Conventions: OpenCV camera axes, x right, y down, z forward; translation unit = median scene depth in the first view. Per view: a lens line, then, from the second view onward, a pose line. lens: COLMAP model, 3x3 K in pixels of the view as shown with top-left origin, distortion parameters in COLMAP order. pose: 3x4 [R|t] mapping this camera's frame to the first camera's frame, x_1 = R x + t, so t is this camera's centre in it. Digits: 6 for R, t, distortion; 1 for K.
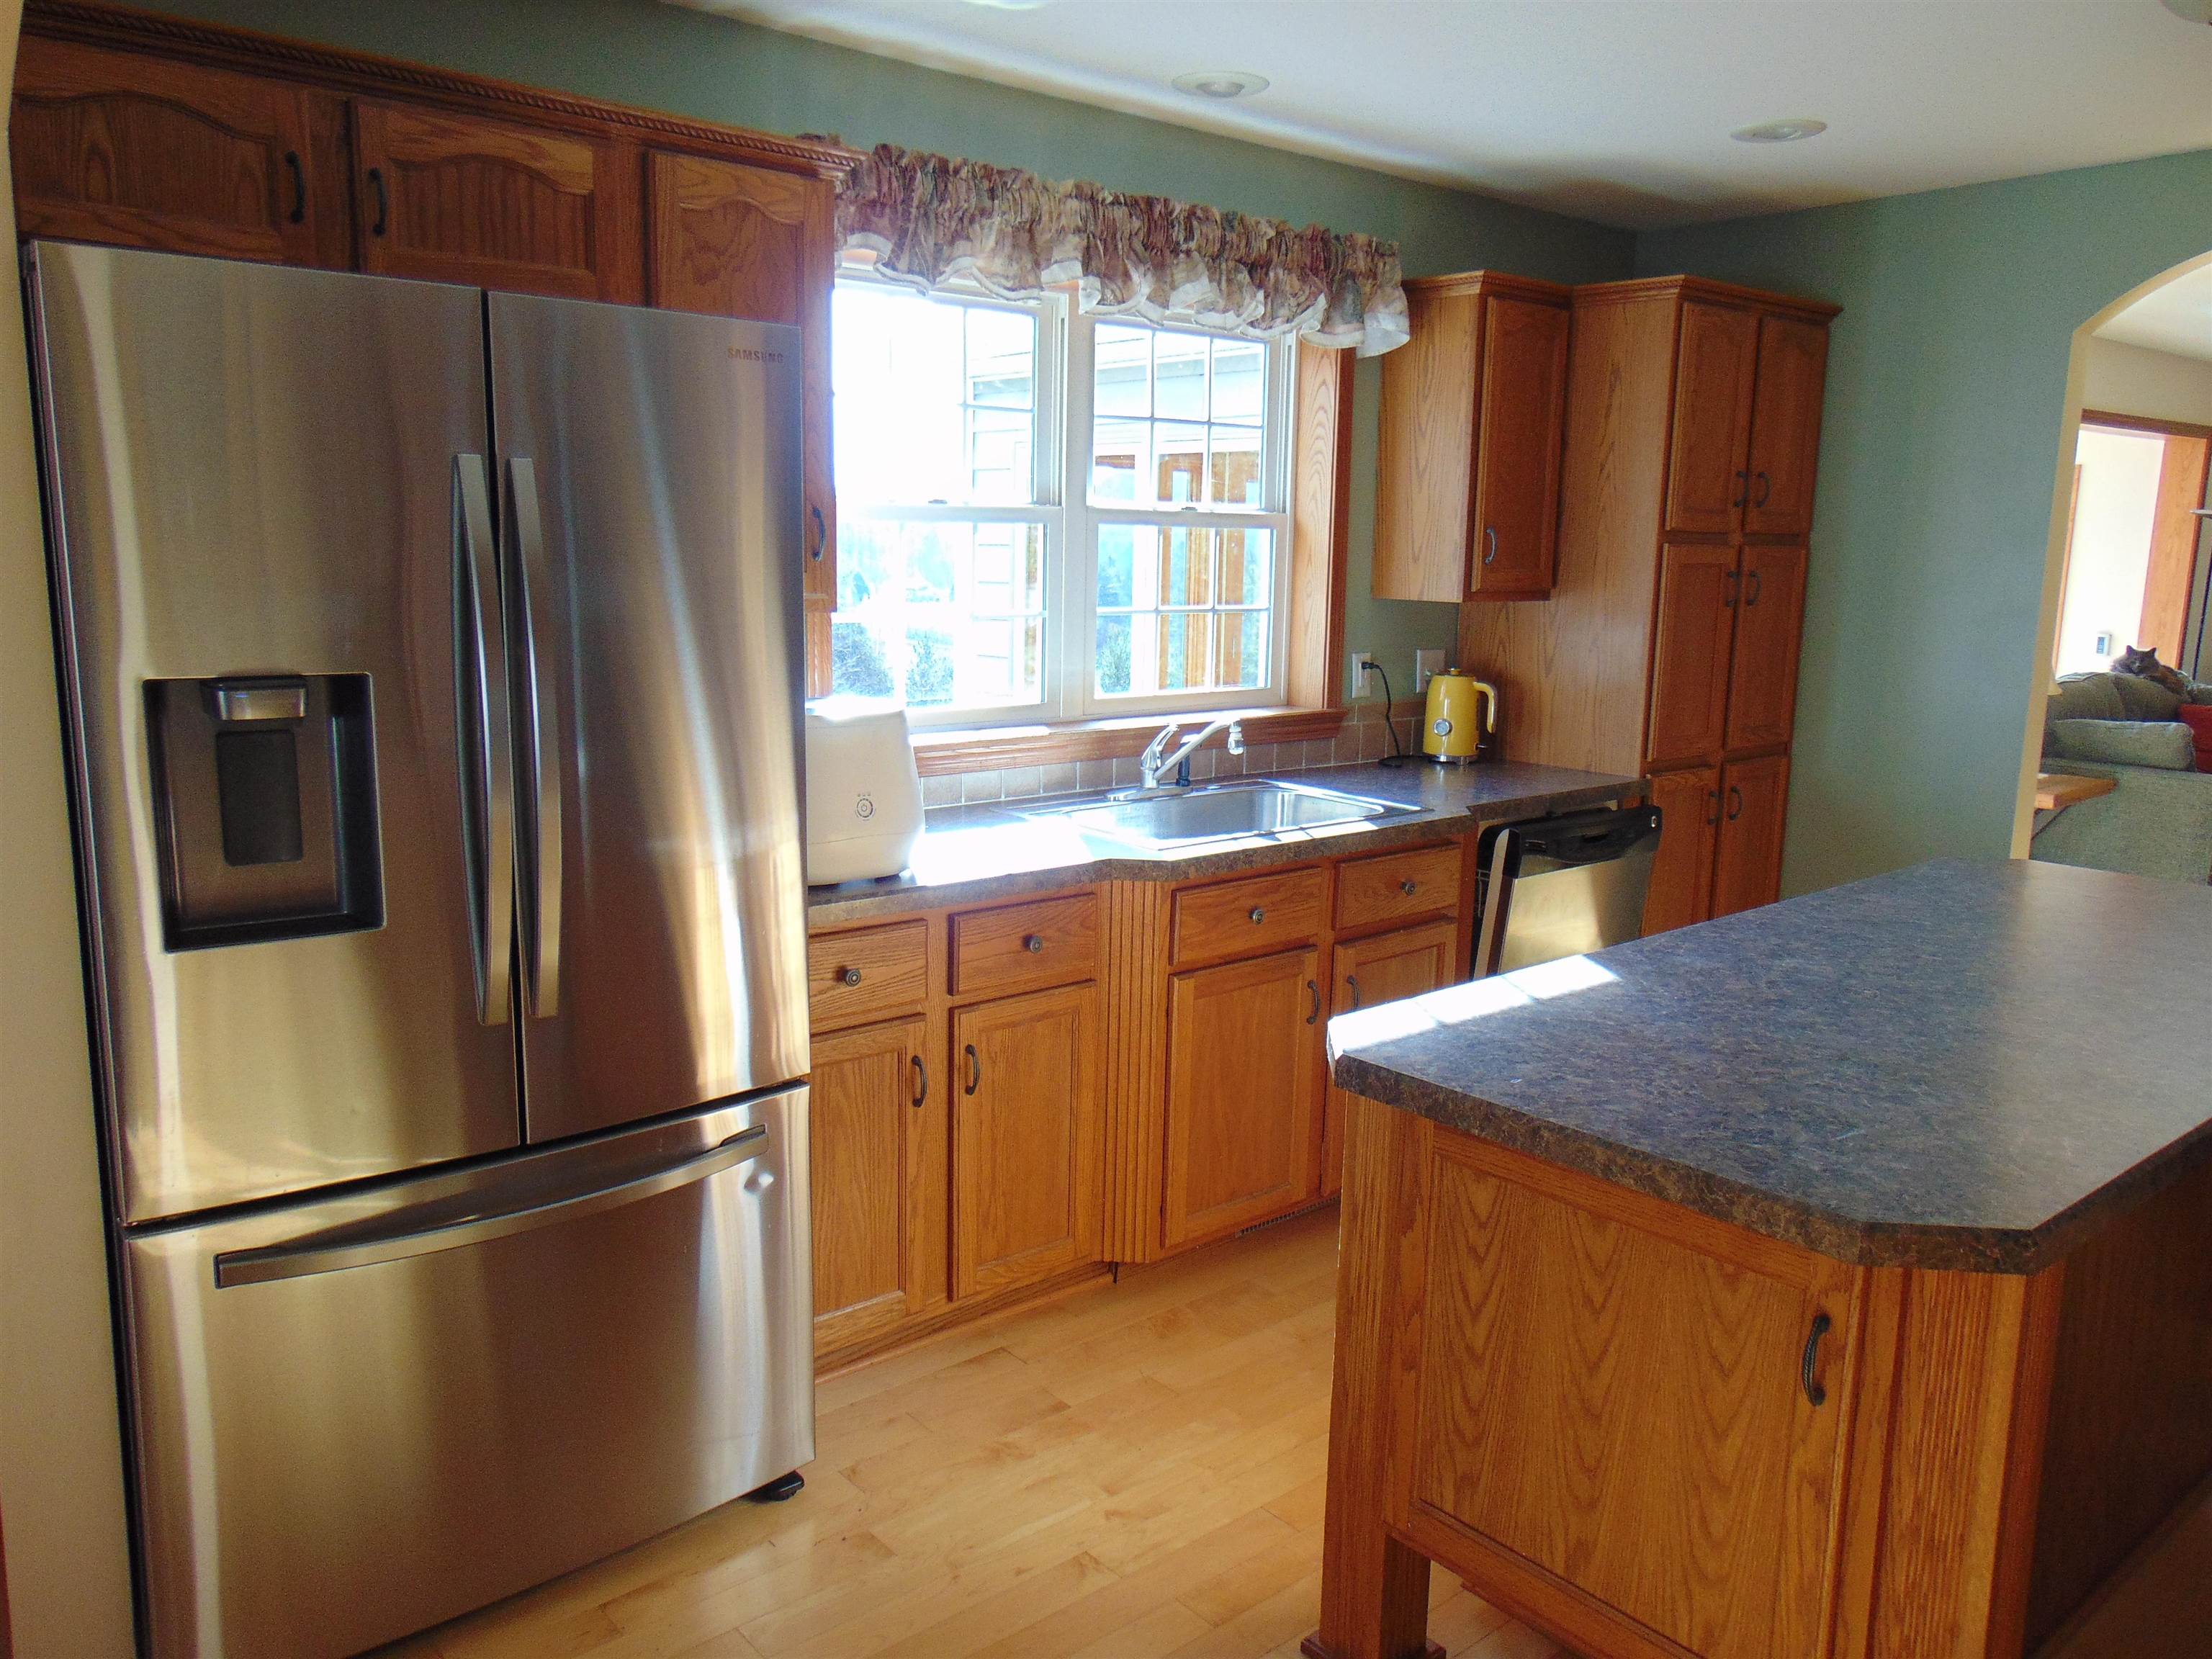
lens RADIAL K [[1654.9, 0, 1099.7], [0, 1654.9, 832.4], [0, 0, 1]] dist [-0.032422, 0.074481]
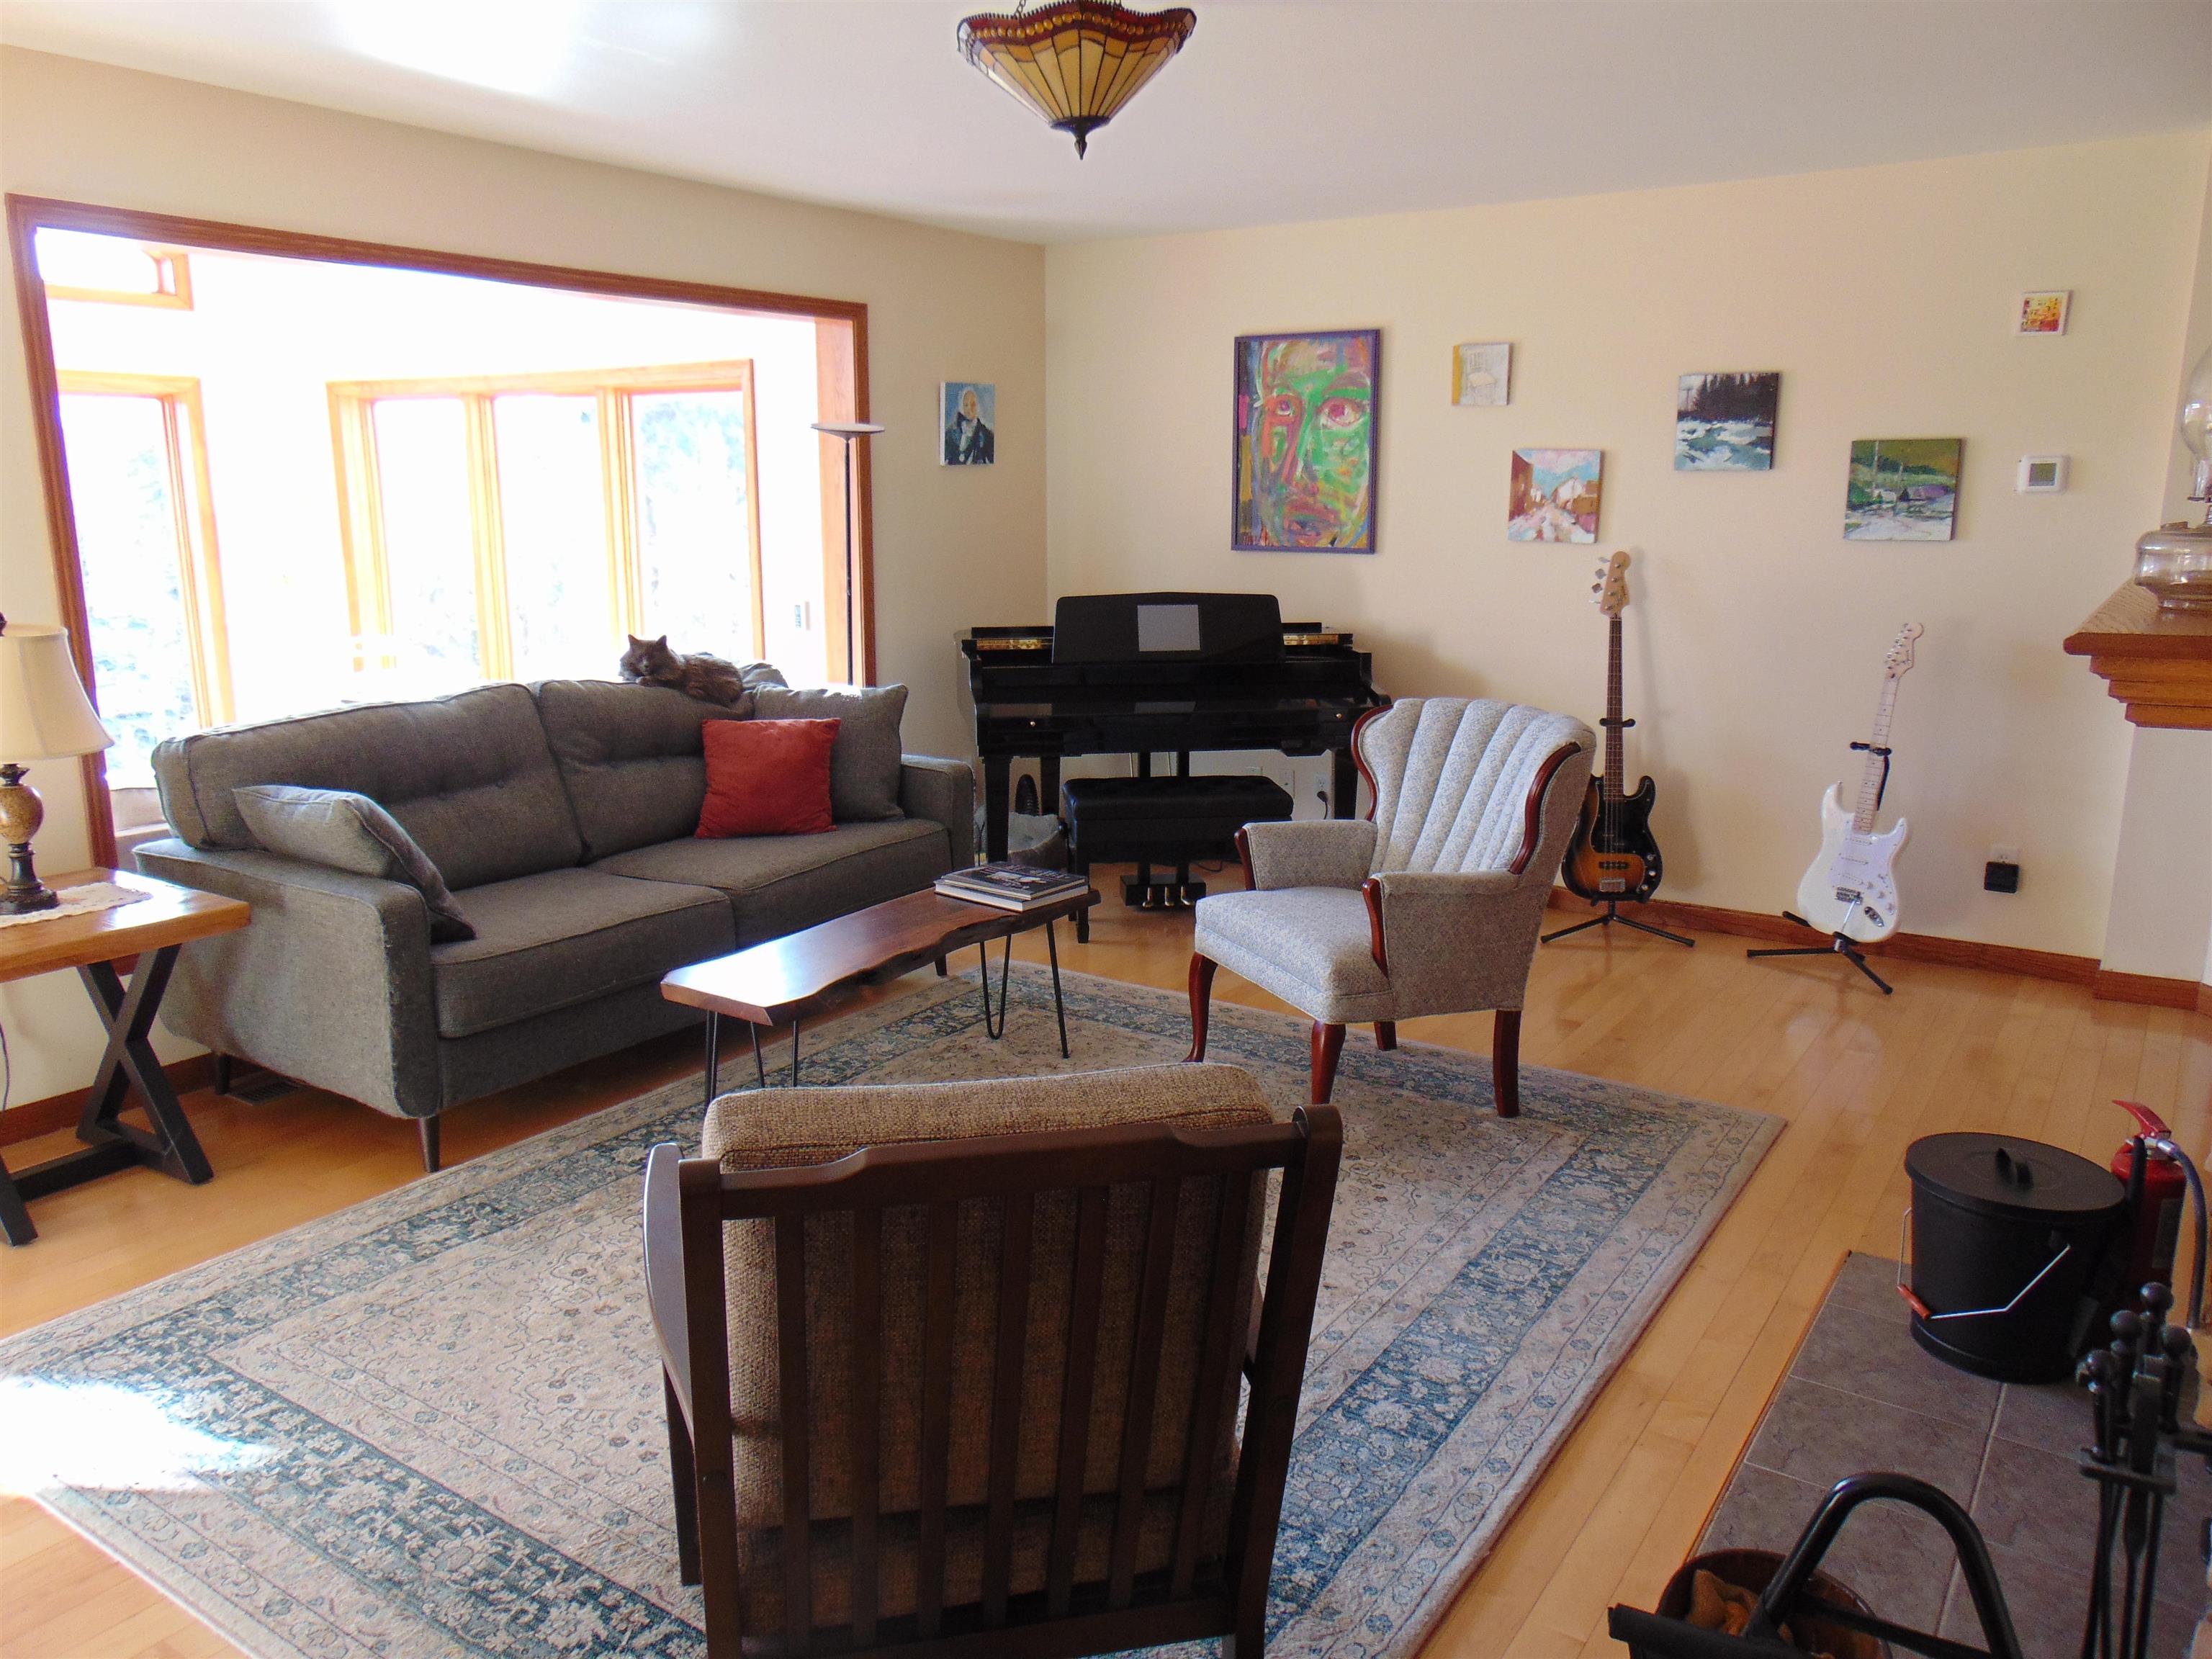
lens RADIAL K [[1654.9, 0, 1100.0], [0, 1654.9, 827.2], [0, 0, 1]] dist [-0.032422, 0.074481]
pose [[0.959648, -0.075243, 0.270951, 1.413554], [0.065604, 0.996854, 0.044471, -0.119181], [-0.273445, -0.024901, 0.961565, 0.746284]]
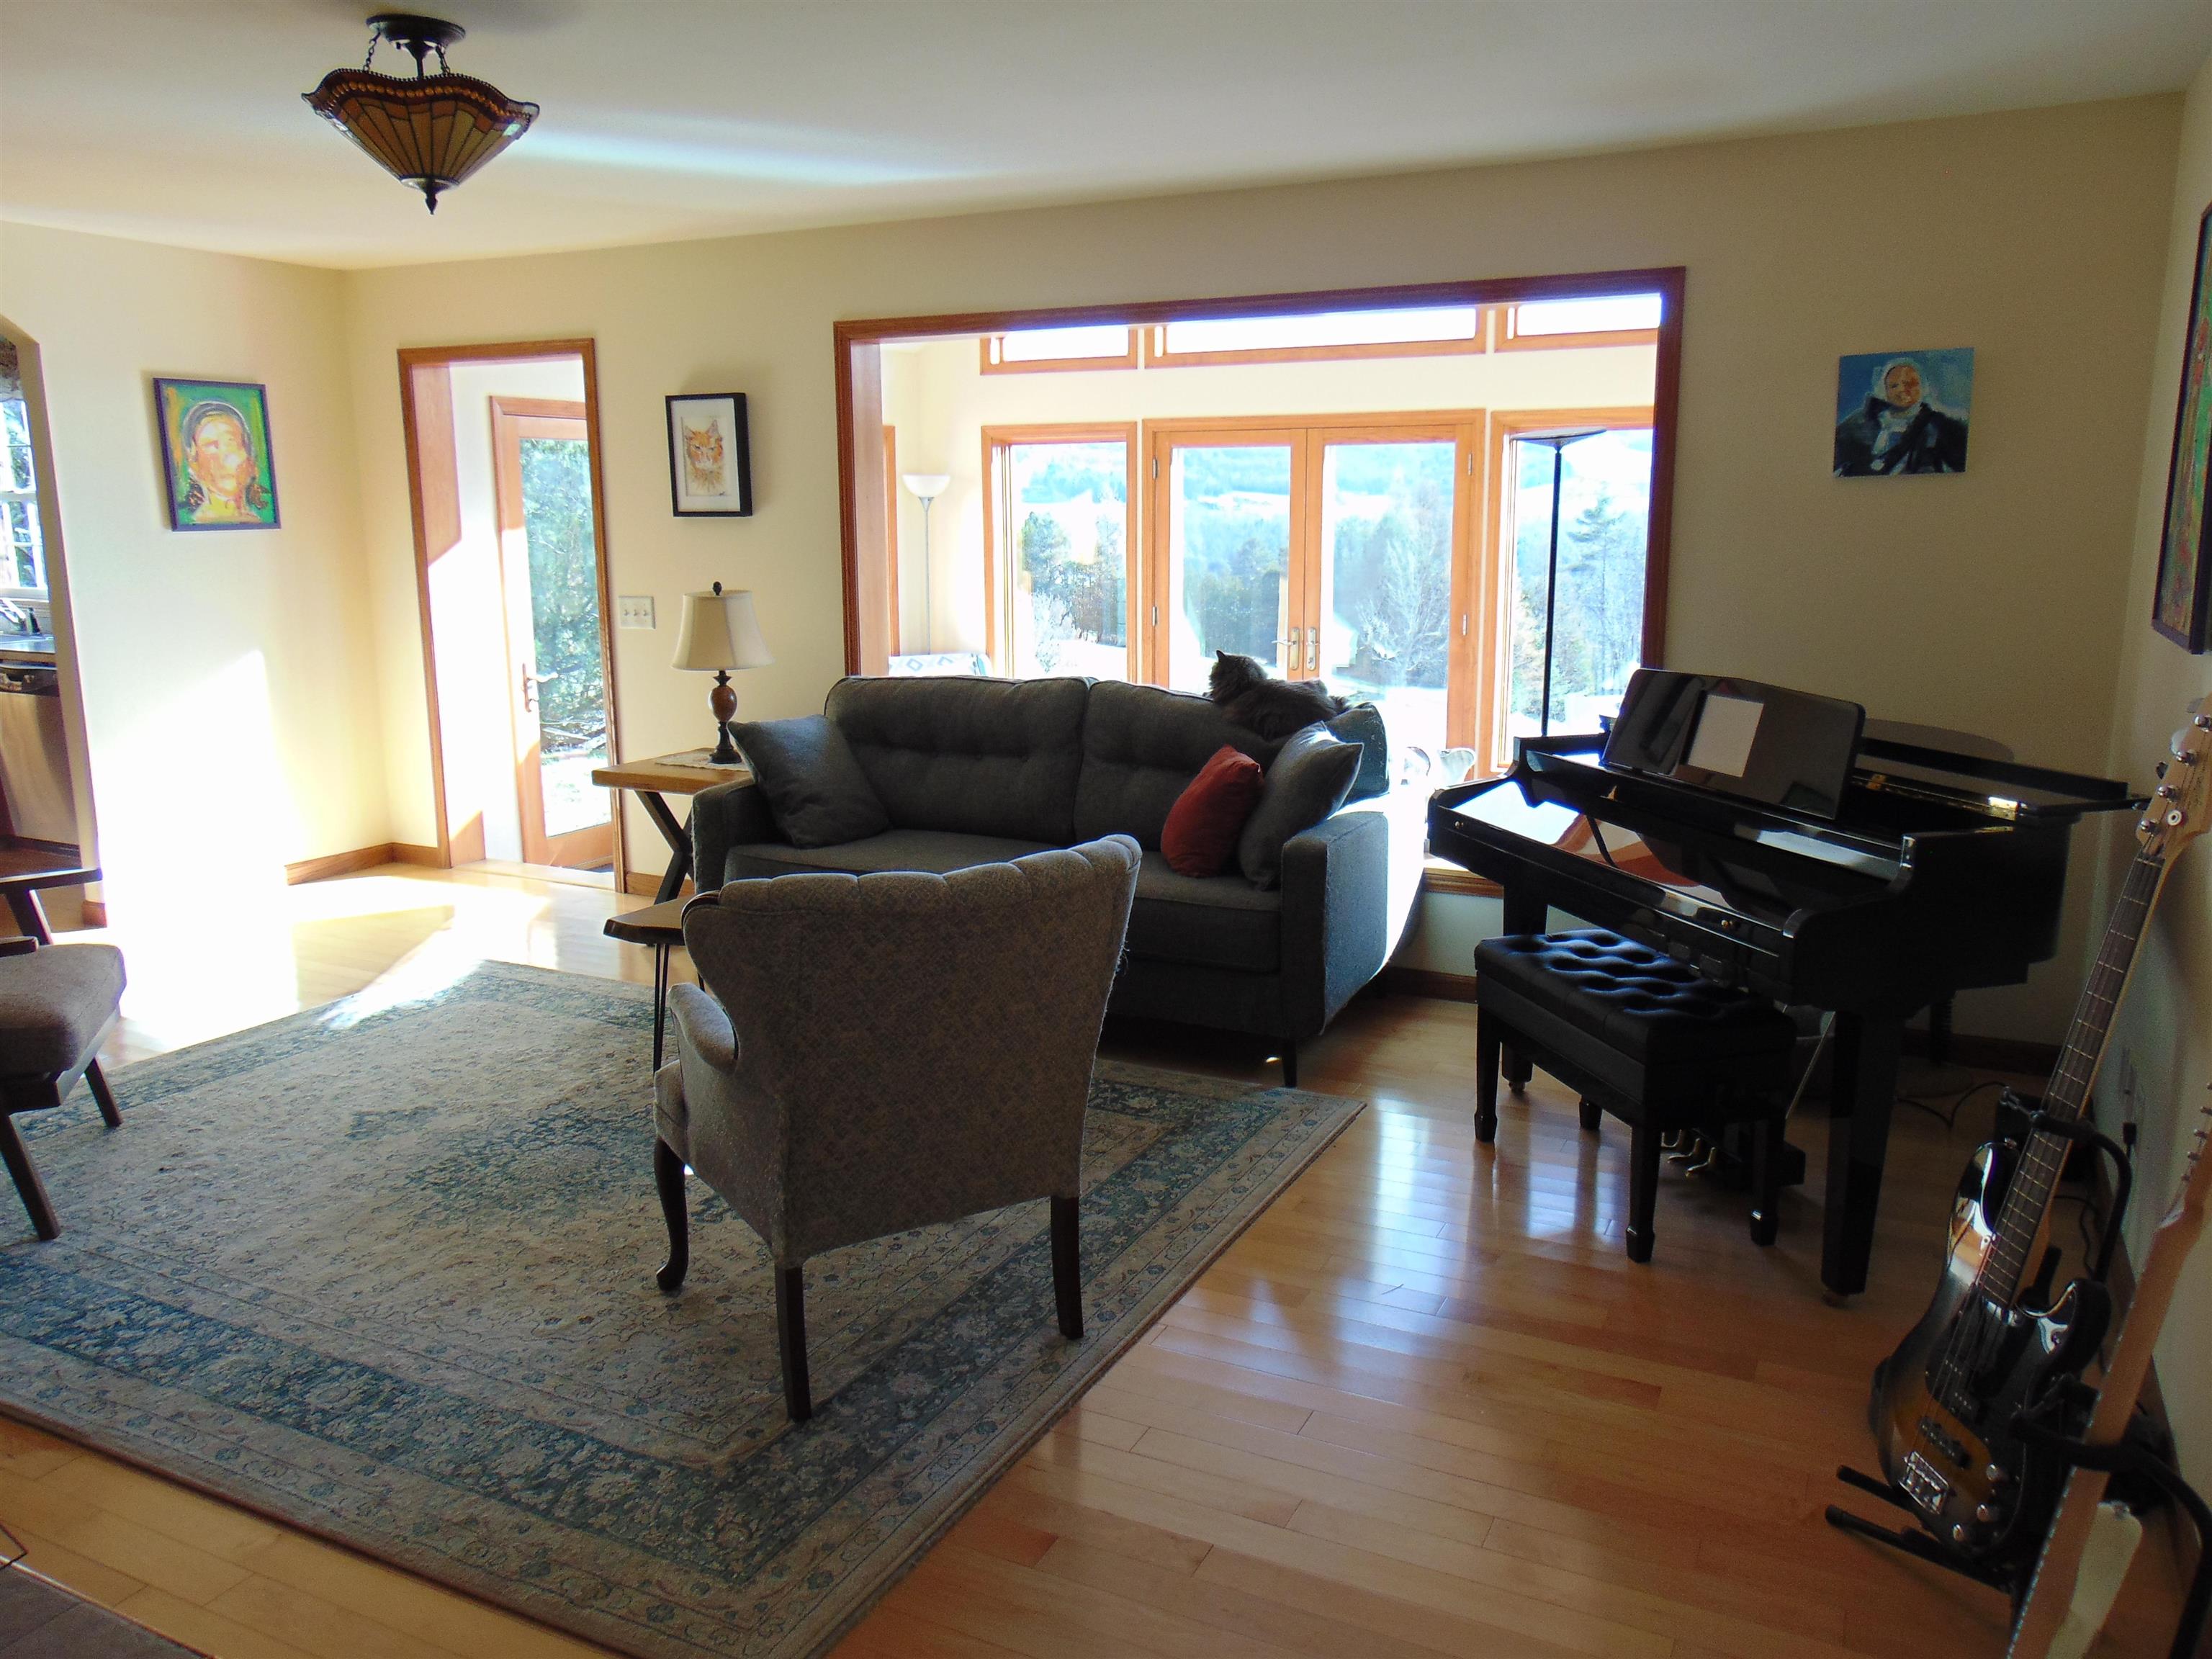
lens RADIAL K [[1654.9, 0, 1098.6], [0, 1654.9, 837.0], [0, 0, 1]] dist [-0.032422, 0.074481]
pose [[0.401693, 0.155315, -0.902508, 4.582929], [-0.155895, 0.982726, 0.099734, -0.356919], [0.902408, 0.100634, 0.418967, 2.712325]]
